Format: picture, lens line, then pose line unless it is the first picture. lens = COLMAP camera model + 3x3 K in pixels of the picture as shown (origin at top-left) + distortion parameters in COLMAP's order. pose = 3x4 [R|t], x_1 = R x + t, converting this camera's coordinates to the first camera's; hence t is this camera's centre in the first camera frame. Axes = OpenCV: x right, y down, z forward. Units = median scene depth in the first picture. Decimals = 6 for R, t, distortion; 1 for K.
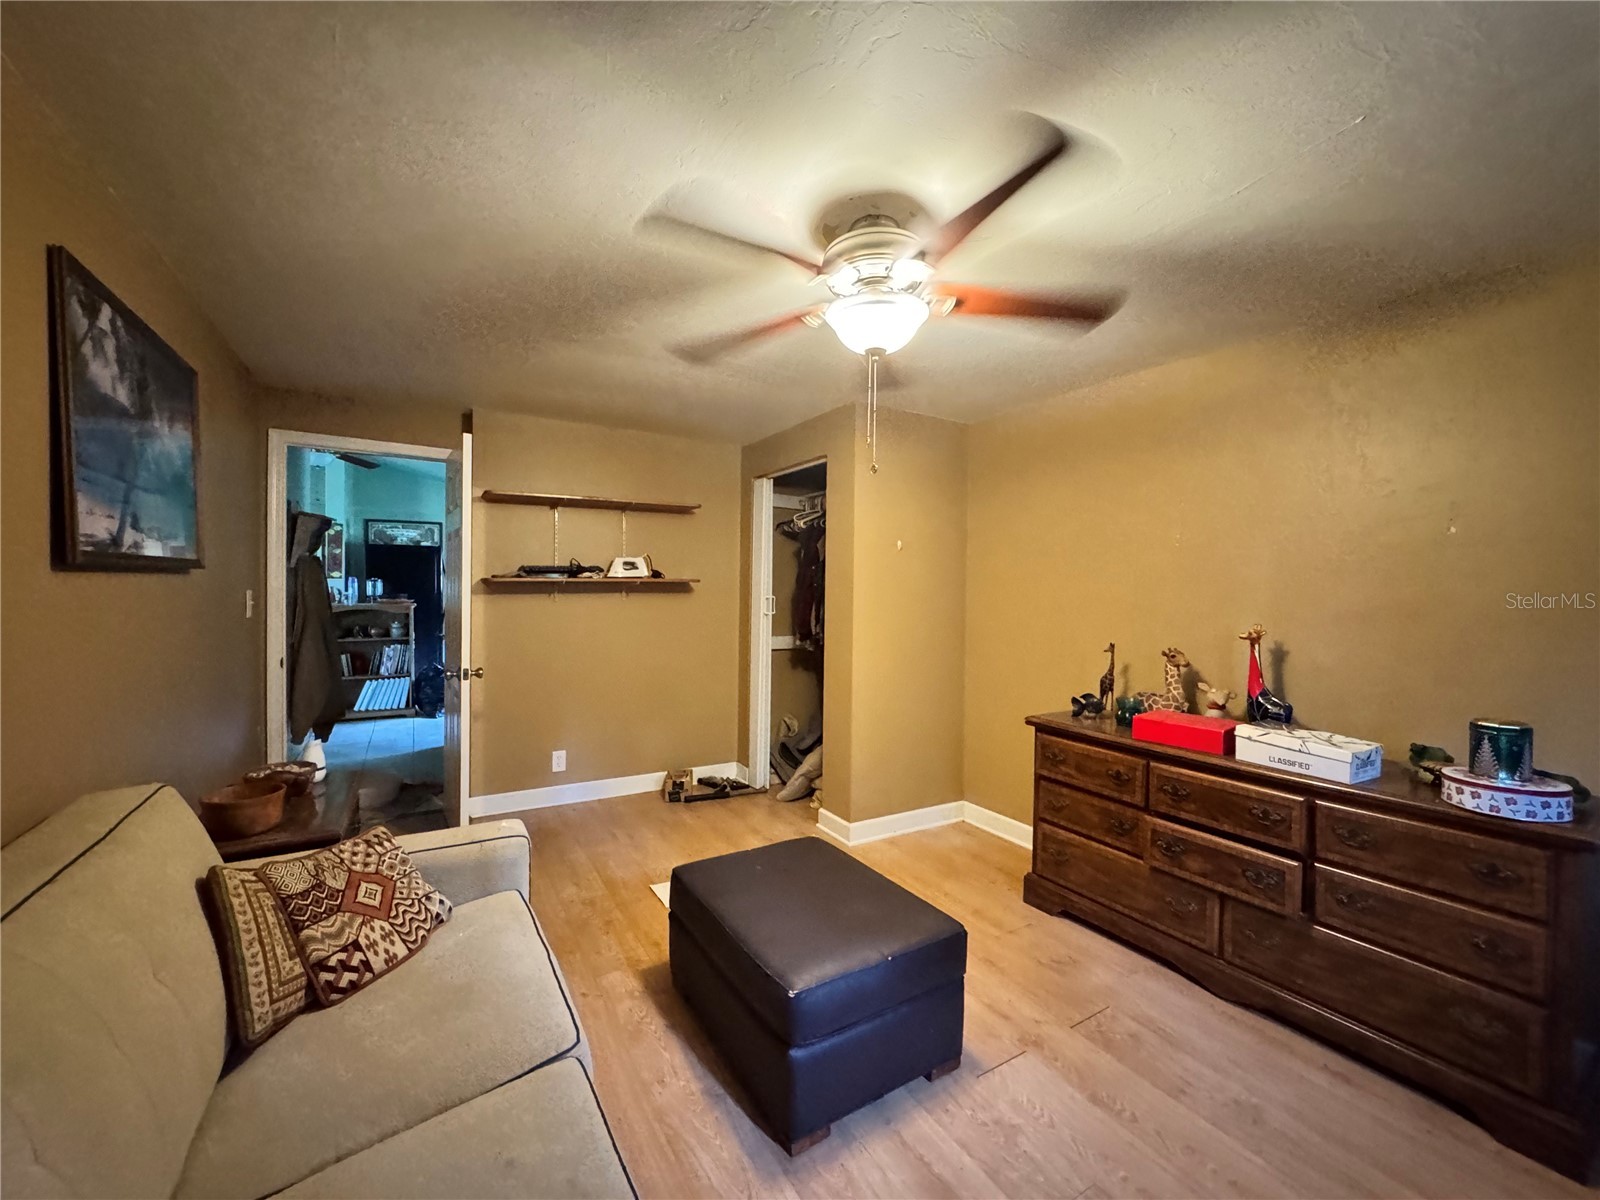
lens RADIAL K [[642.6, 0, 794.5], [0, 642.6, 600.9], [0, 0, 1]] dist [0.000980, 0.000034]
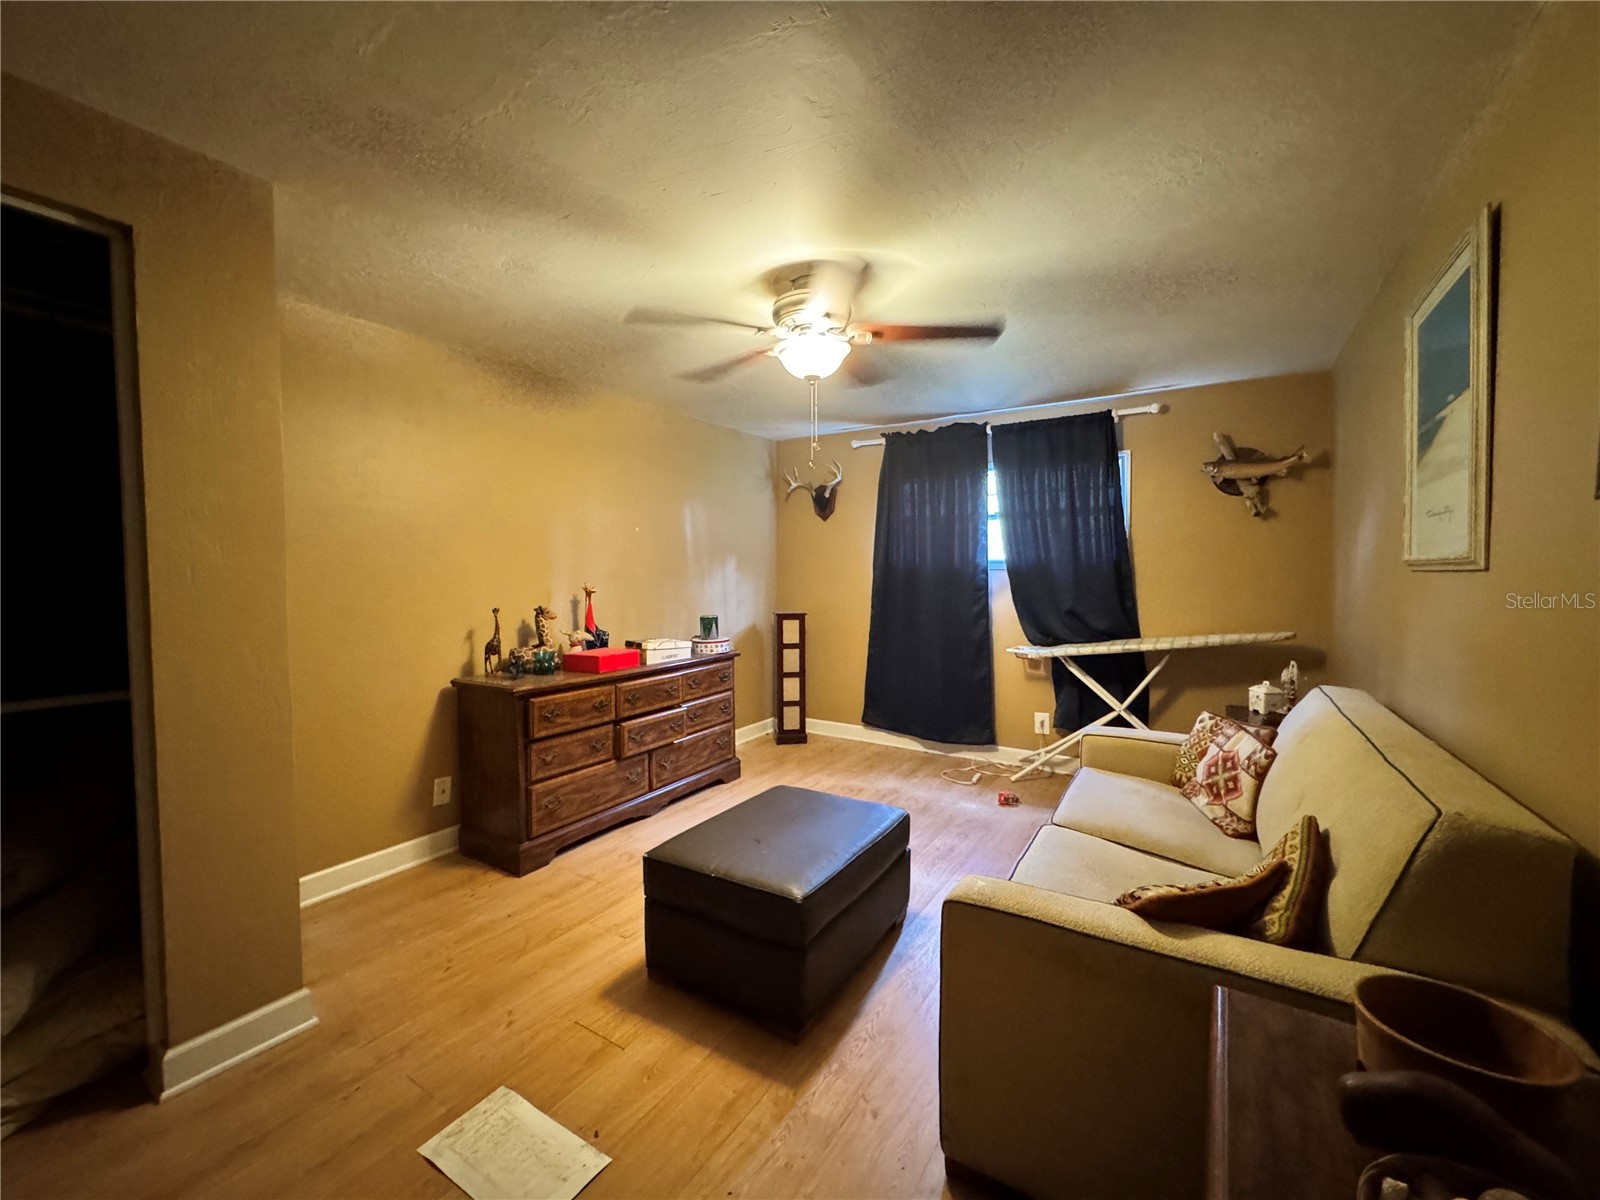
lens RADIAL K [[642.6, 0, 795.1], [0, 642.6, 595.6], [0, 0, 1]] dist [0.000980, 0.000034]
pose [[-0.443326, -0.041286, 0.895409, -0.850125], [0.015006, 0.998457, 0.053468, -0.006613], [-0.896235, 0.037140, -0.442022, 1.288209]]
